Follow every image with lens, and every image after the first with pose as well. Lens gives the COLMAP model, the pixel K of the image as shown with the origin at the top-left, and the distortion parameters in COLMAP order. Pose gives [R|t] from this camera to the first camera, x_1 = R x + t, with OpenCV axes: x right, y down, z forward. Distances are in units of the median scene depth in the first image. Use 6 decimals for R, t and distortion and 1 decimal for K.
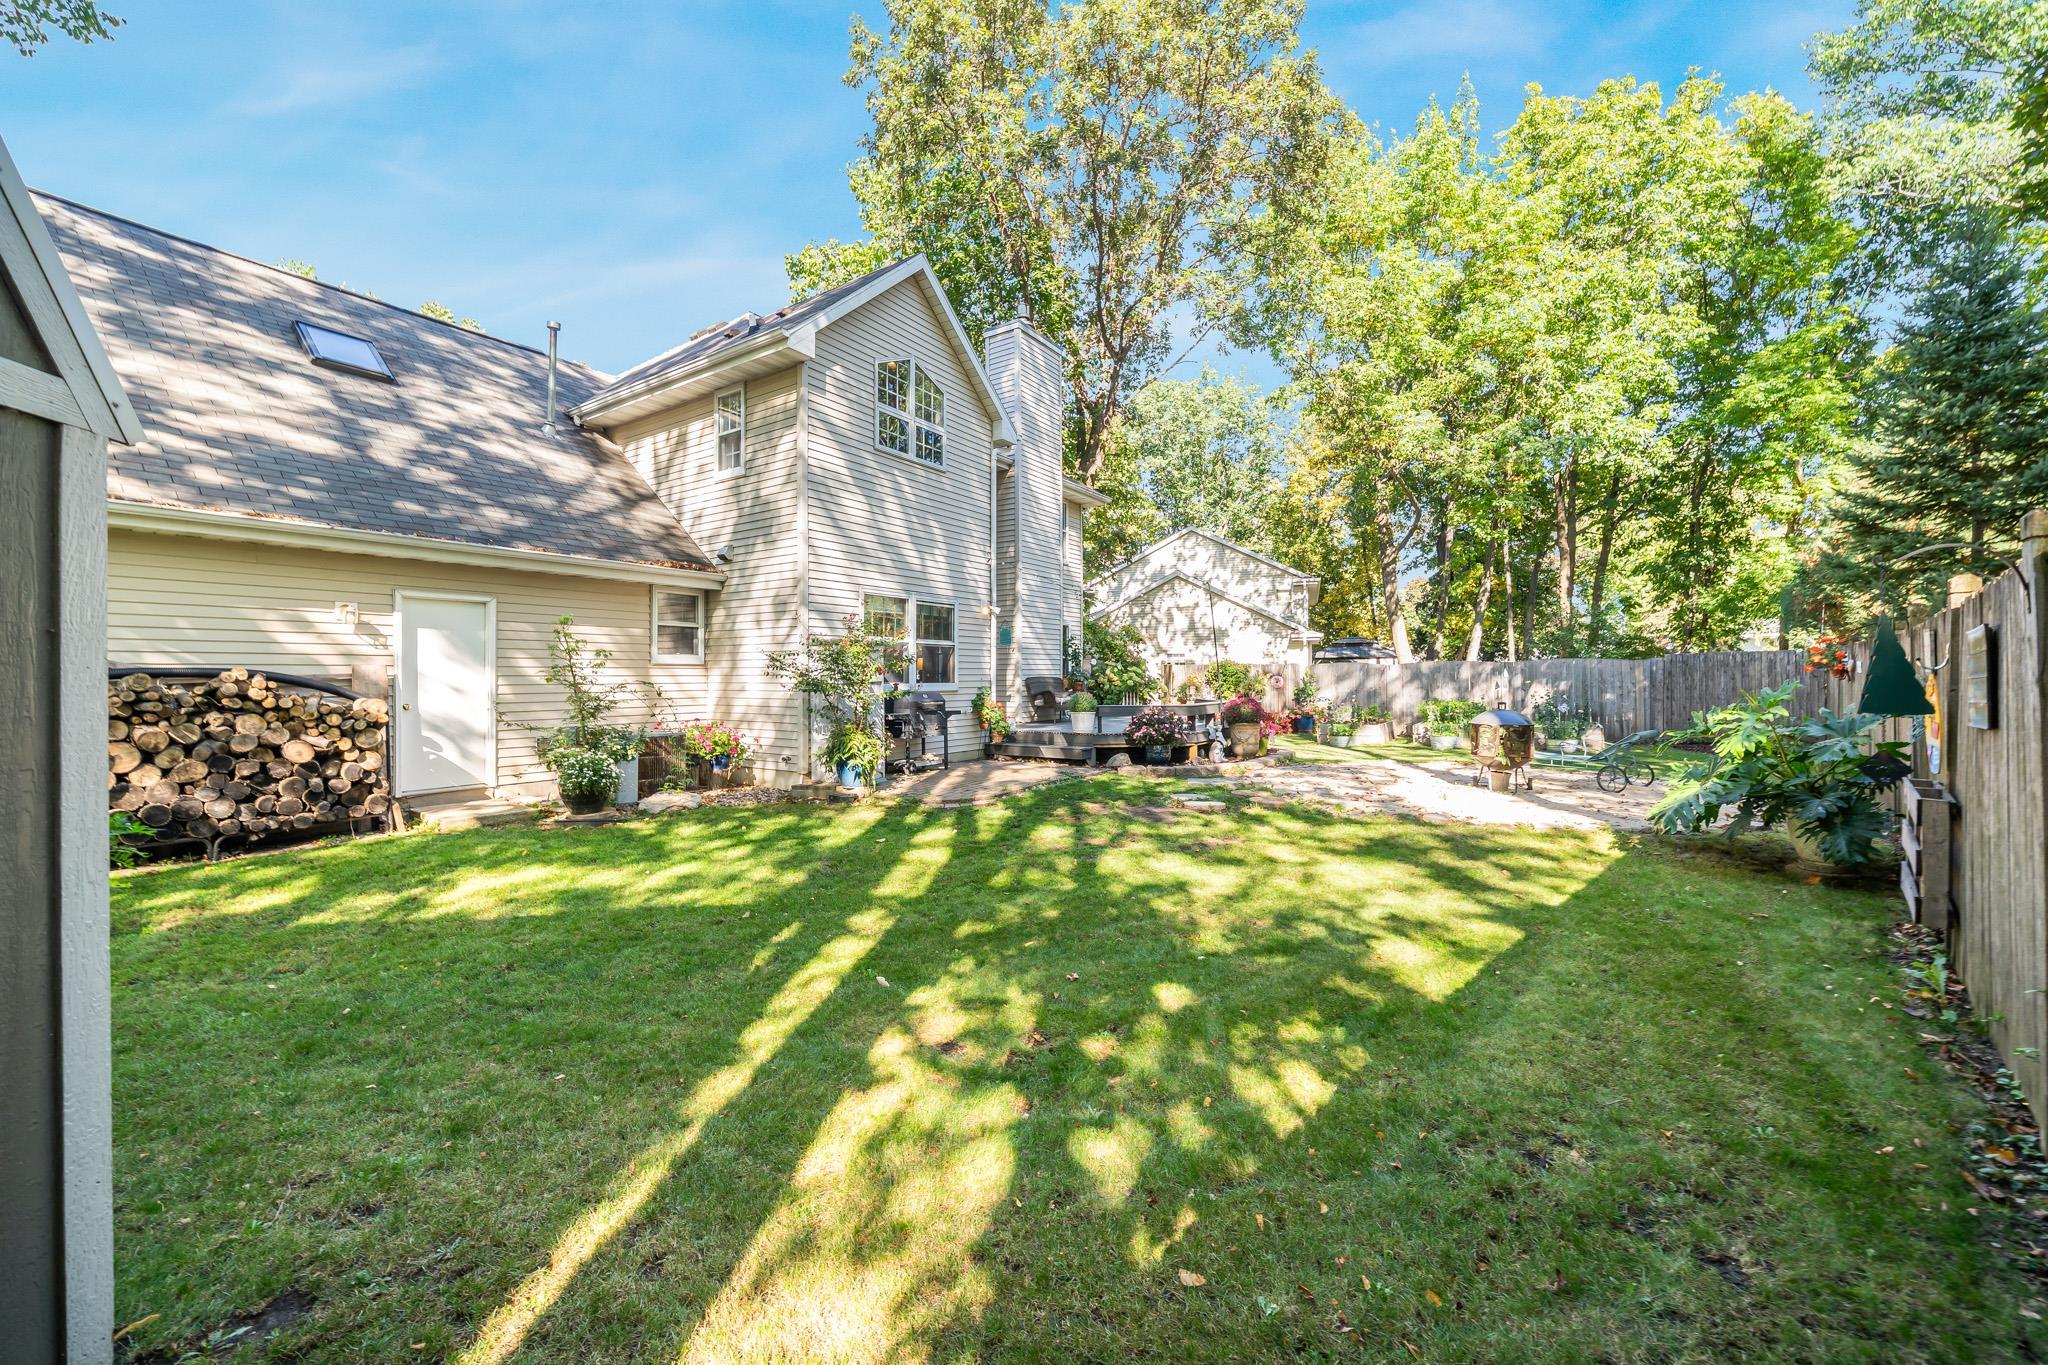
lens RADIAL K [[774.2, 0, 1020.5], [0, 774.2, 682.8], [0, 0, 1]] dist [0.000702, 0.000003]
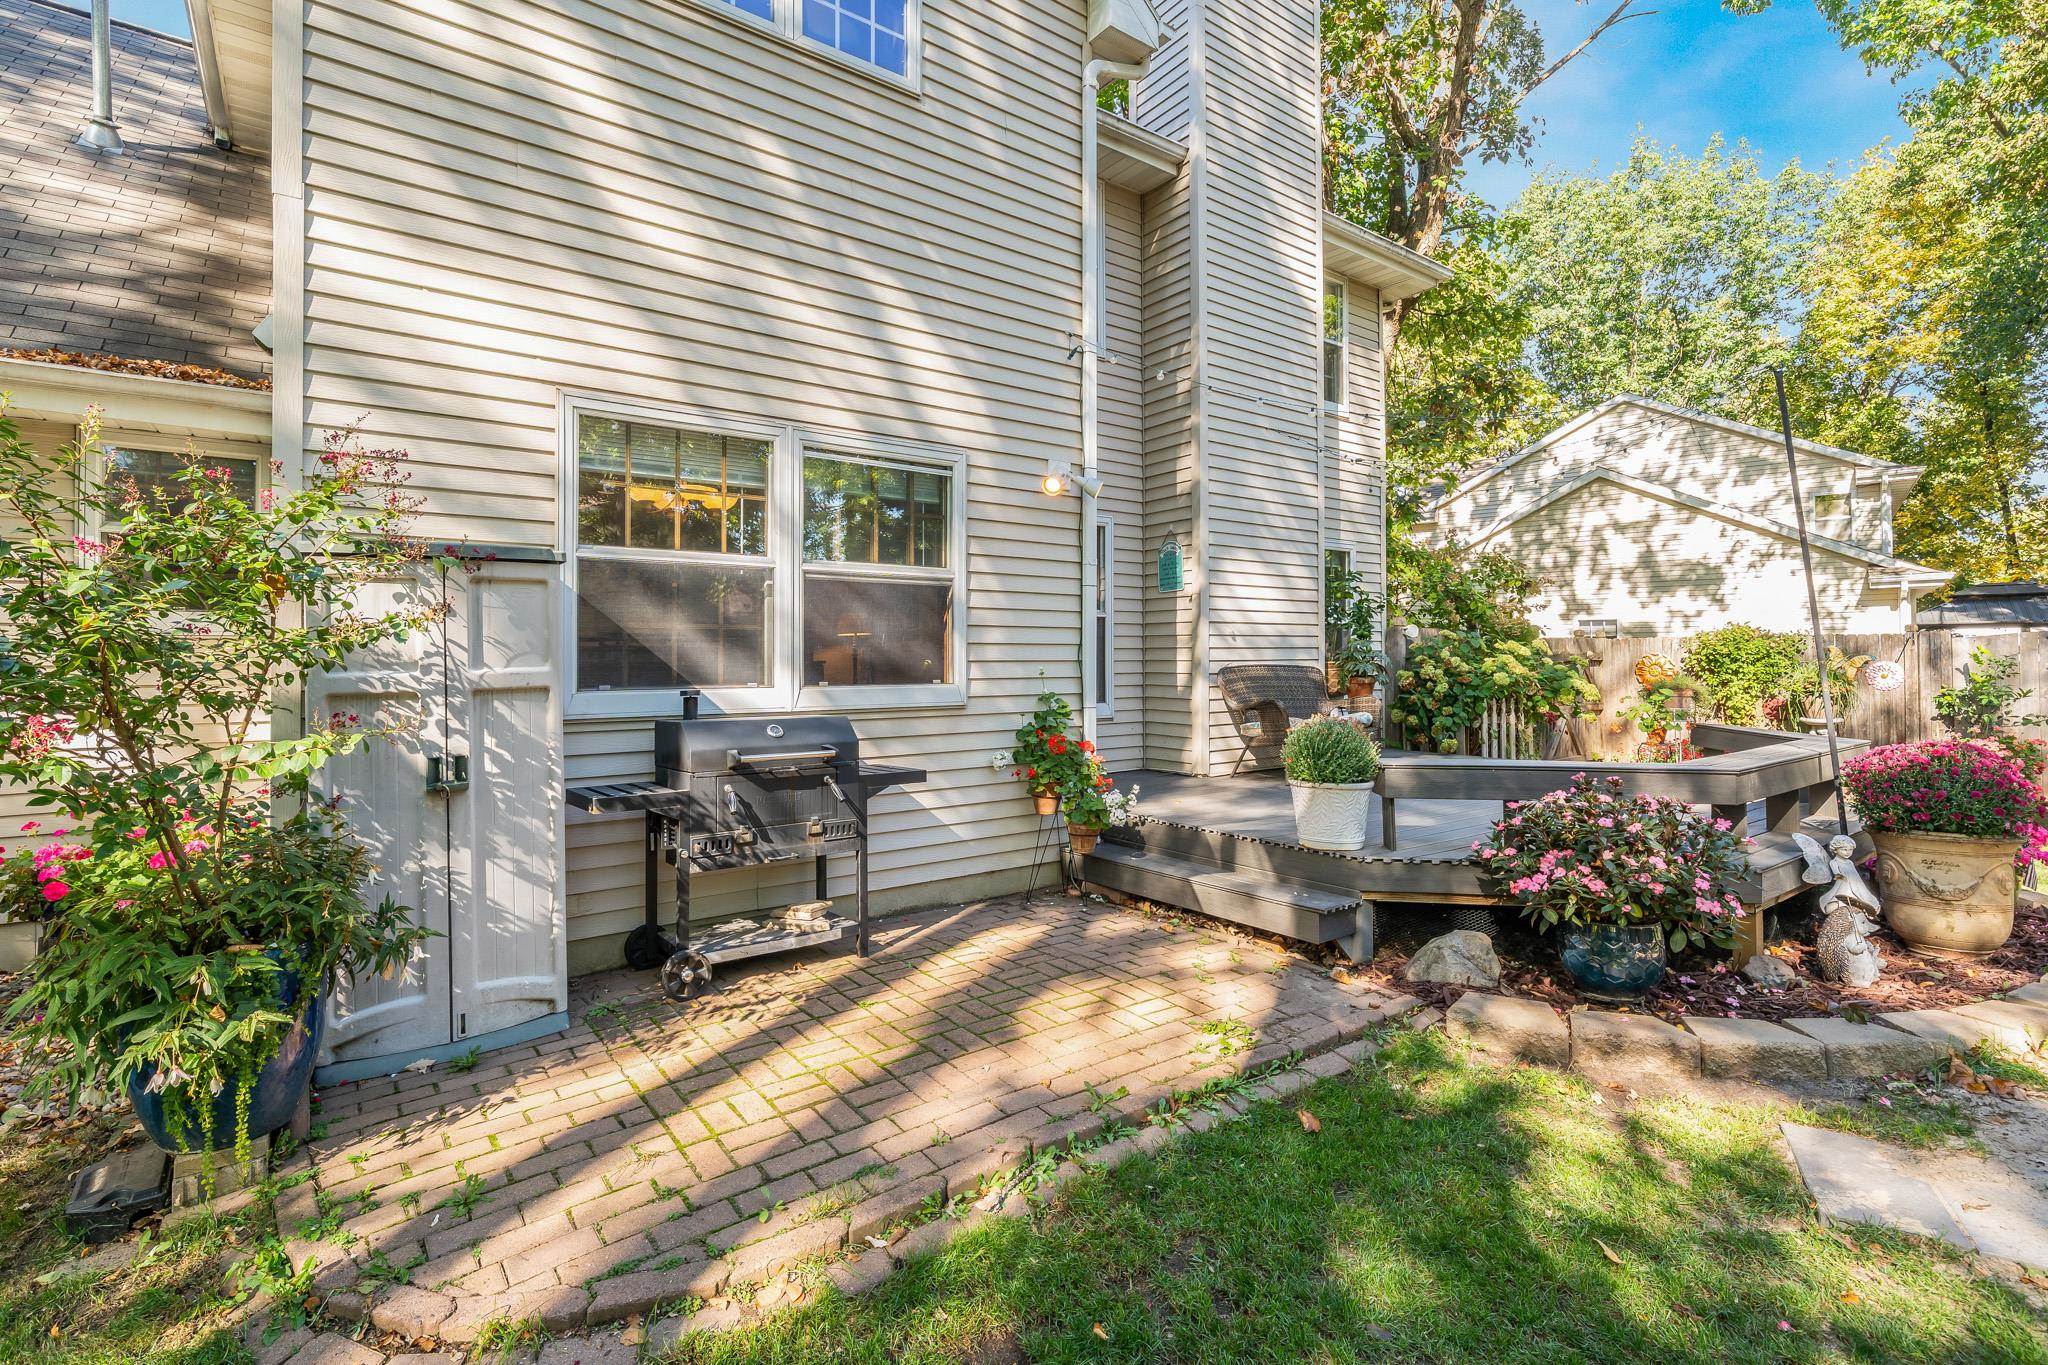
lens RADIAL K [[937.7, 0, 1030.2], [0, 937.7, 662.6], [0, 0, 1]] dist [-0.025985, 0.000225]
pose [[0.941318, -0.013696, -0.337243, 0.046062], [0.008835, 0.999834, -0.015945, -0.001225], [0.337405, 0.012030, 0.941283, 0.298313]]
